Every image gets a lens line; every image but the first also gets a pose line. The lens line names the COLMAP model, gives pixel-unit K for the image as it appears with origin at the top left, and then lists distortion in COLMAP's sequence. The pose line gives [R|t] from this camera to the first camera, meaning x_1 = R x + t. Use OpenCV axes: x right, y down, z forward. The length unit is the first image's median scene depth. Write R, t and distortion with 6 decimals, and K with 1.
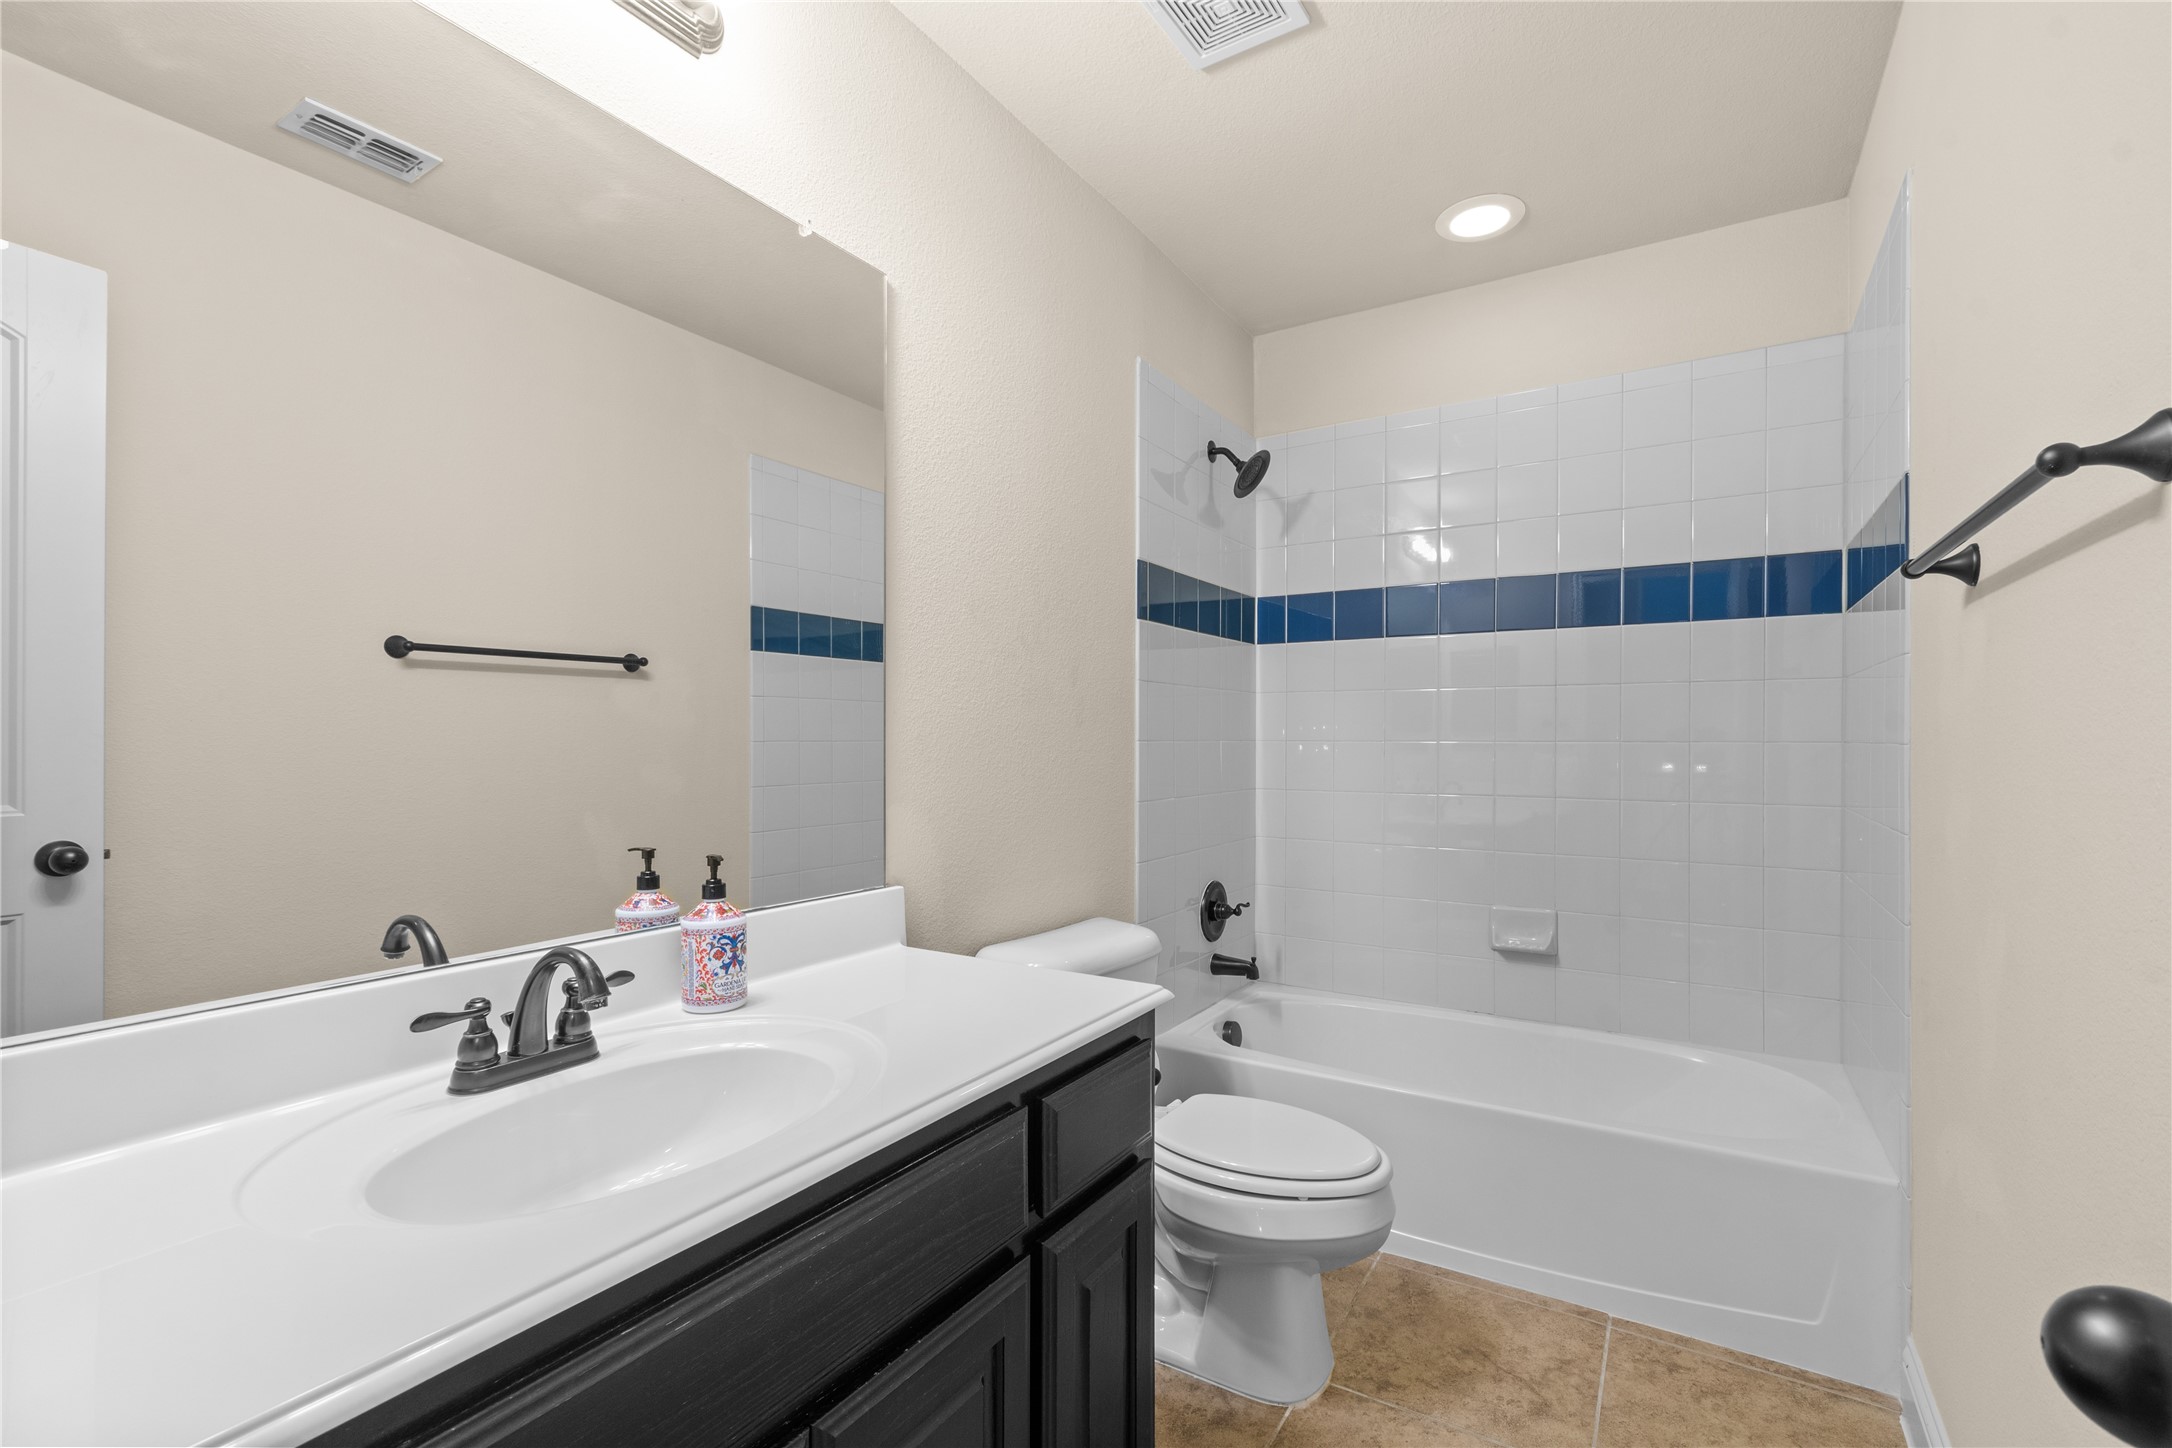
lens RADIAL K [[953.6, 0, 1083.0], [0, 953.6, 737.0], [0, 0, 1]] dist [0.006646, -0.001726]
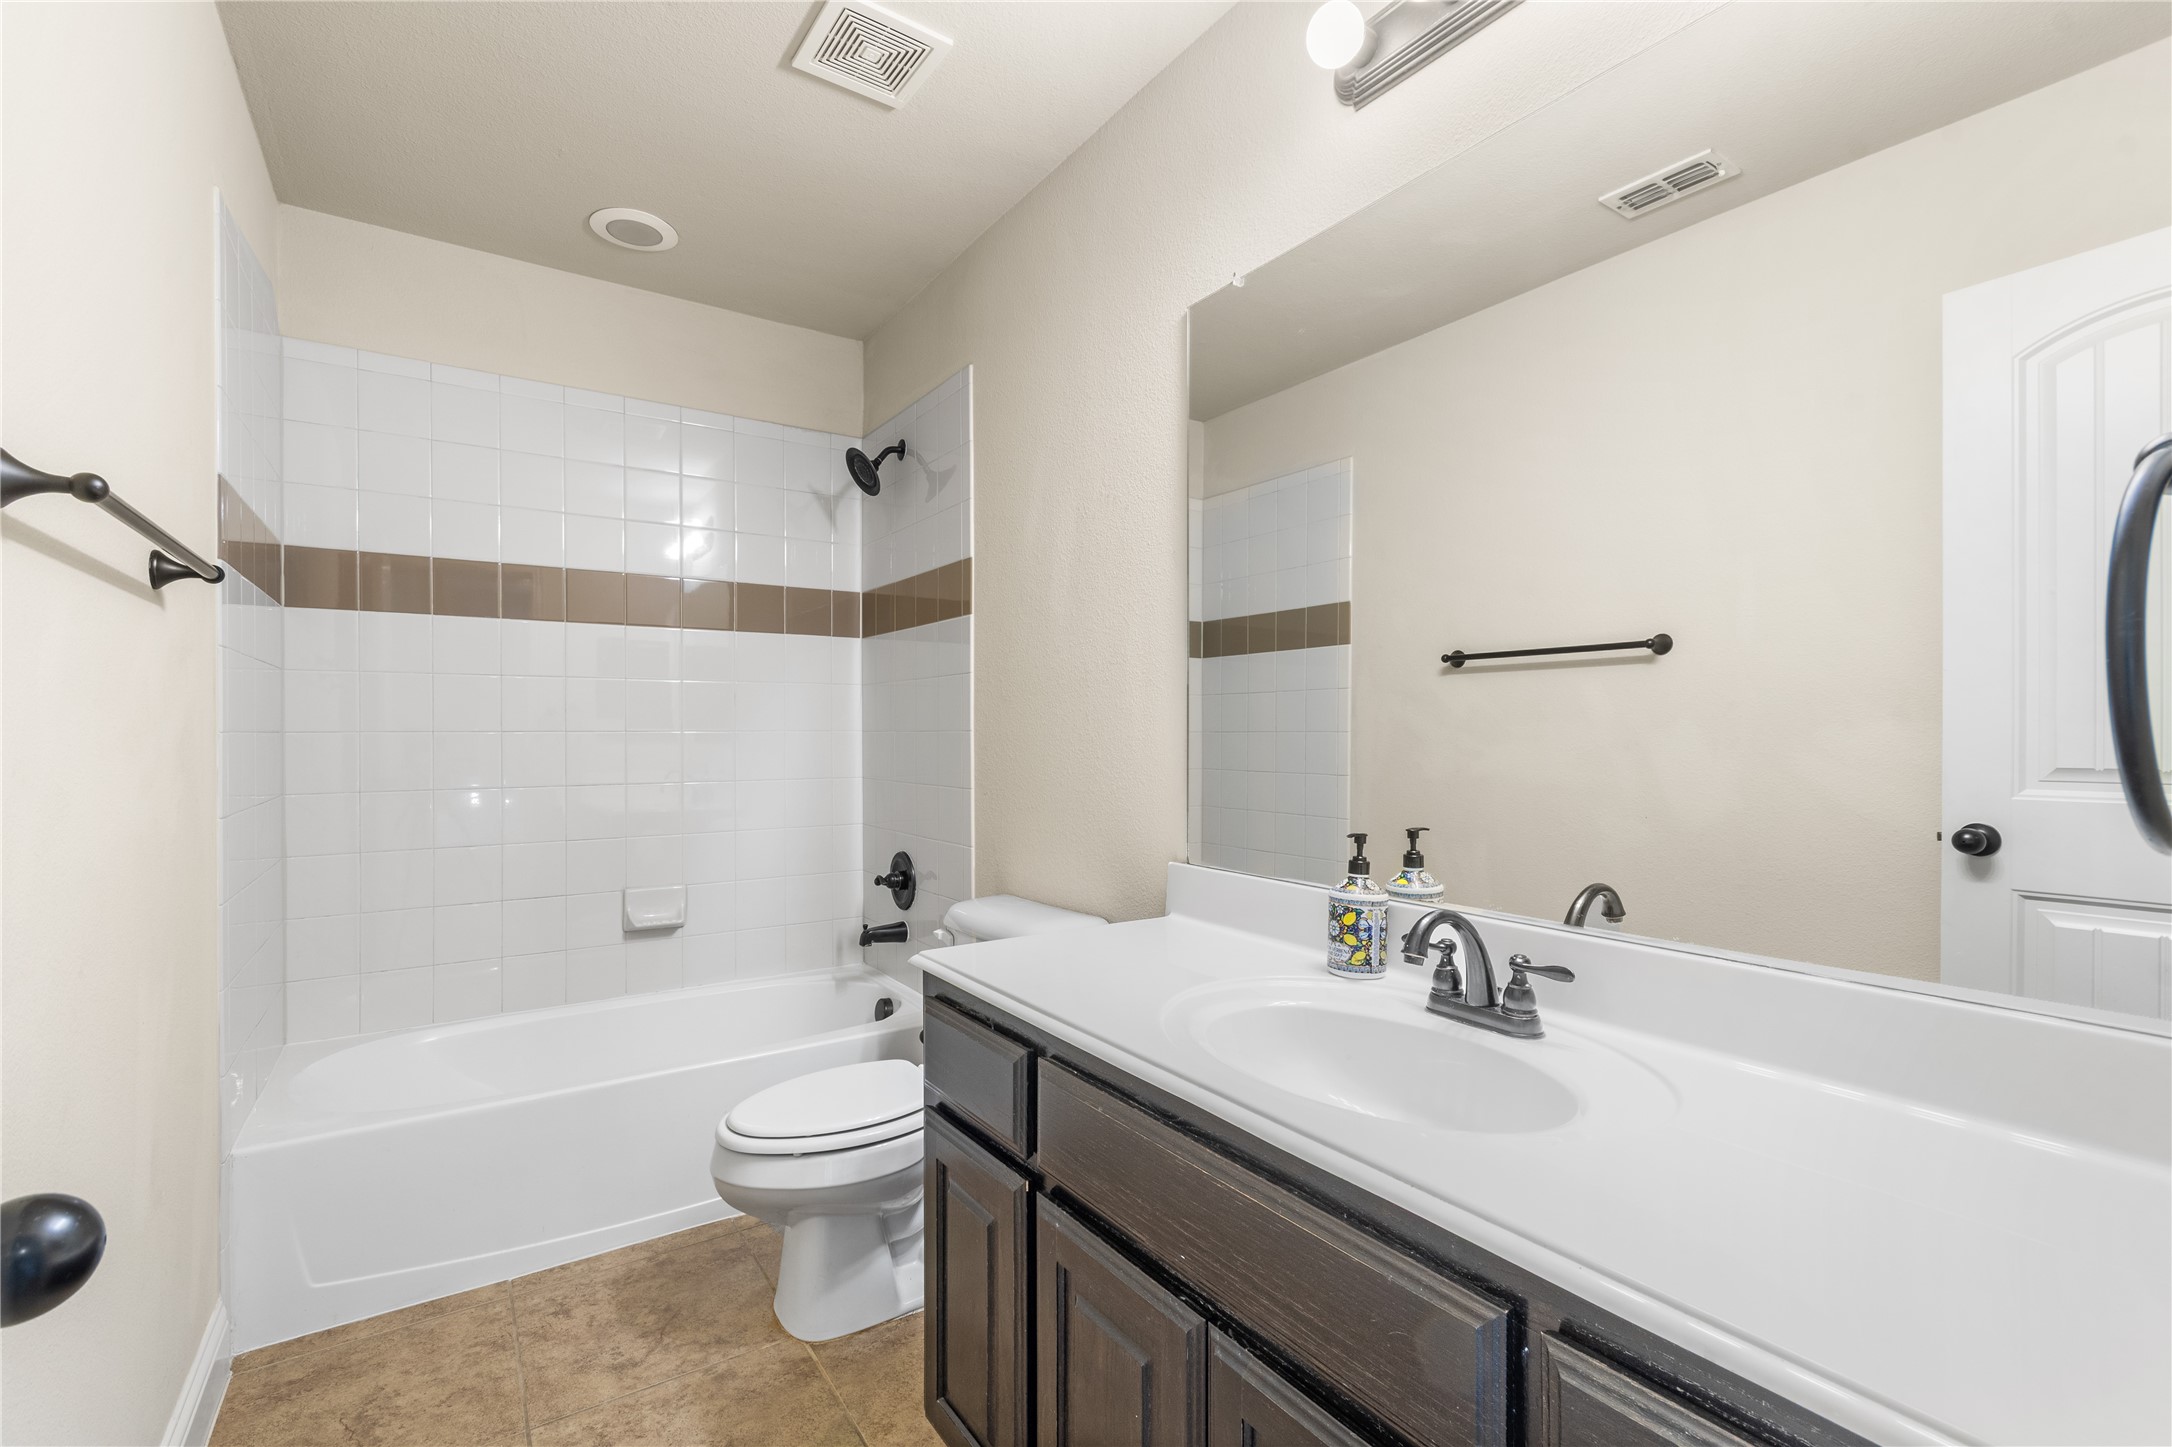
lens RADIAL K [[953.6, 0, 1083.1], [0, 953.6, 722.1], [0, 0, 1]] dist [0.006646, -0.001726]
pose [[-0.406106, -0.000782, -0.913826, 0.660111], [0.002687, 0.999994, -0.002050, -0.006584], [0.913822, -0.003288, -0.406101, 1.048459]]
